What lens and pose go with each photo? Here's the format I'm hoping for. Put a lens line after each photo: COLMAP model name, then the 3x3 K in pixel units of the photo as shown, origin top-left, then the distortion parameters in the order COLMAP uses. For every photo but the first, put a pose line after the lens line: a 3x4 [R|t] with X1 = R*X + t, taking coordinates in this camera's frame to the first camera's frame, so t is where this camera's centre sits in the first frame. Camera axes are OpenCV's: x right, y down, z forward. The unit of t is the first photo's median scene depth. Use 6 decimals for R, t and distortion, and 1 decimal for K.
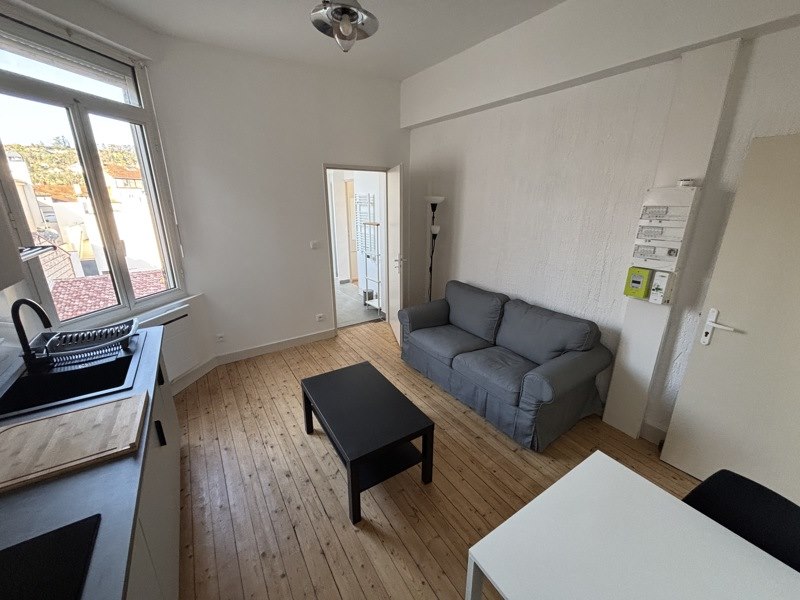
lens RADIAL K [[320.8, 0, 401.0], [0, 320.8, 298.5], [0, 0, 1]] dist [-0.002152, -0.000185]
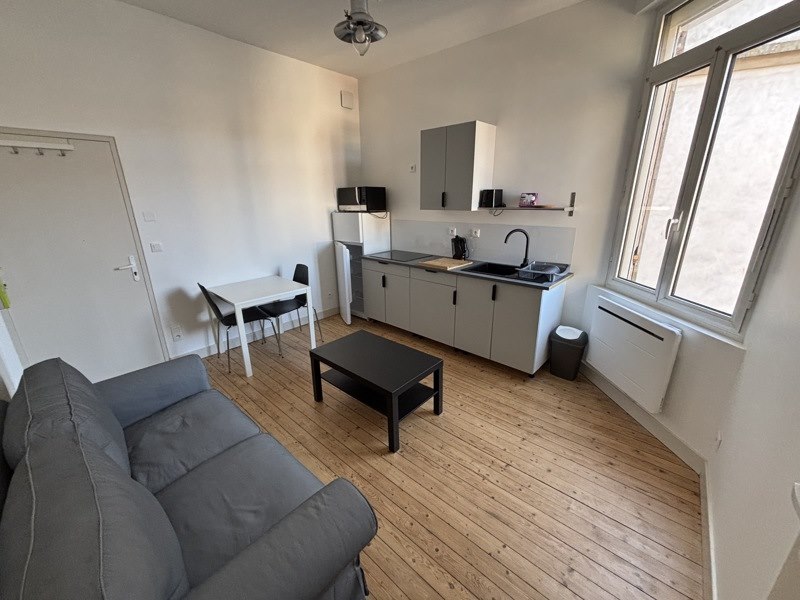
lens RADIAL K [[323.8, 0, 401.2], [0, 323.8, 297.4], [0, 0, 1]] dist [0.010090, -0.000236]
pose [[-0.969613, 0.080576, -0.230993, 0.026366], [-0.062746, 0.830713, 0.553154, -0.364261], [0.236459, 0.550839, -0.800414, 1.343147]]
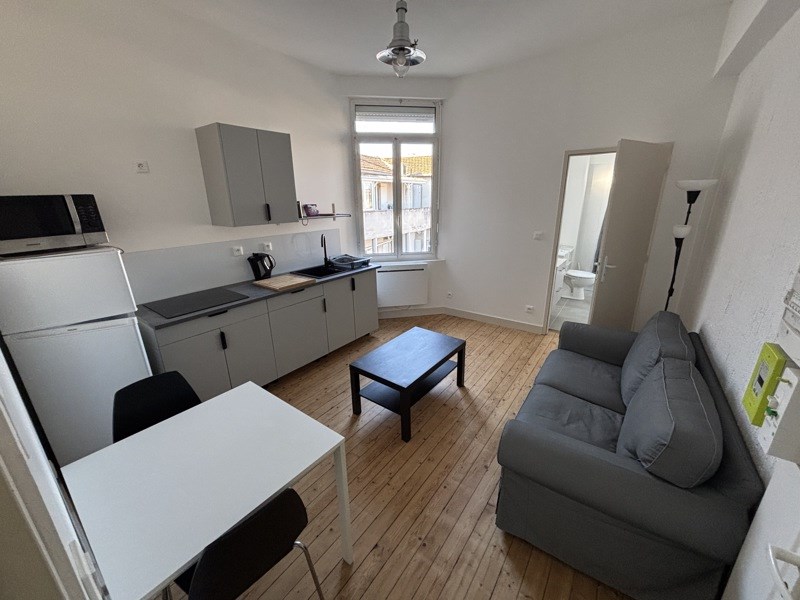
lens RADIAL K [[320.8, 0, 401.0], [0, 320.8, 298.5], [0, 0, 1]] dist [-0.002152, -0.000185]
pose [[0.348079, 0.277845, -0.895345, 0.668044], [-0.258988, 0.946401, 0.193003, -0.081786], [0.900980, 0.164703, 0.401381, 0.317901]]
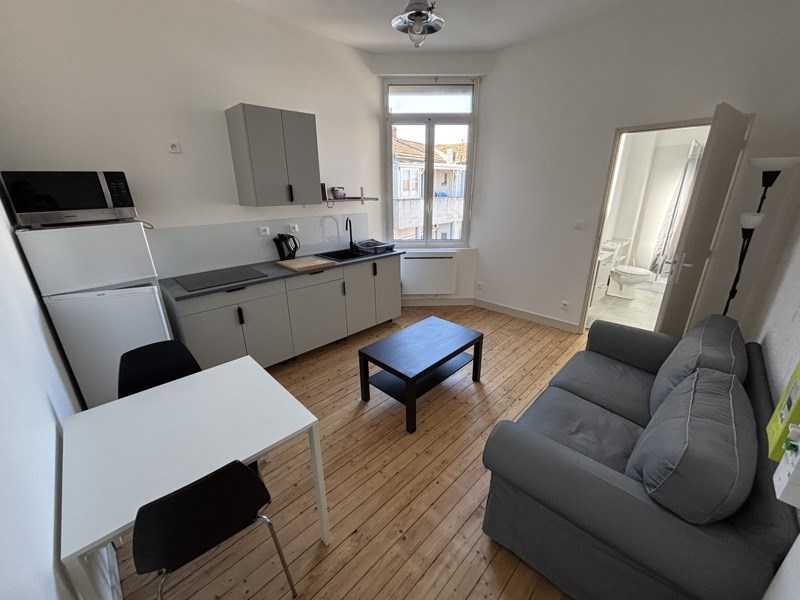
lens RADIAL K [[320.8, 0, 401.0], [0, 320.8, 298.5], [0, 0, 1]] dist [-0.002152, -0.000185]
pose [[0.201019, 0.321489, -0.925330, 0.669302], [-0.278412, 0.924408, 0.260686, -0.089507], [0.939190, 0.205220, 0.275330, 0.413670]]
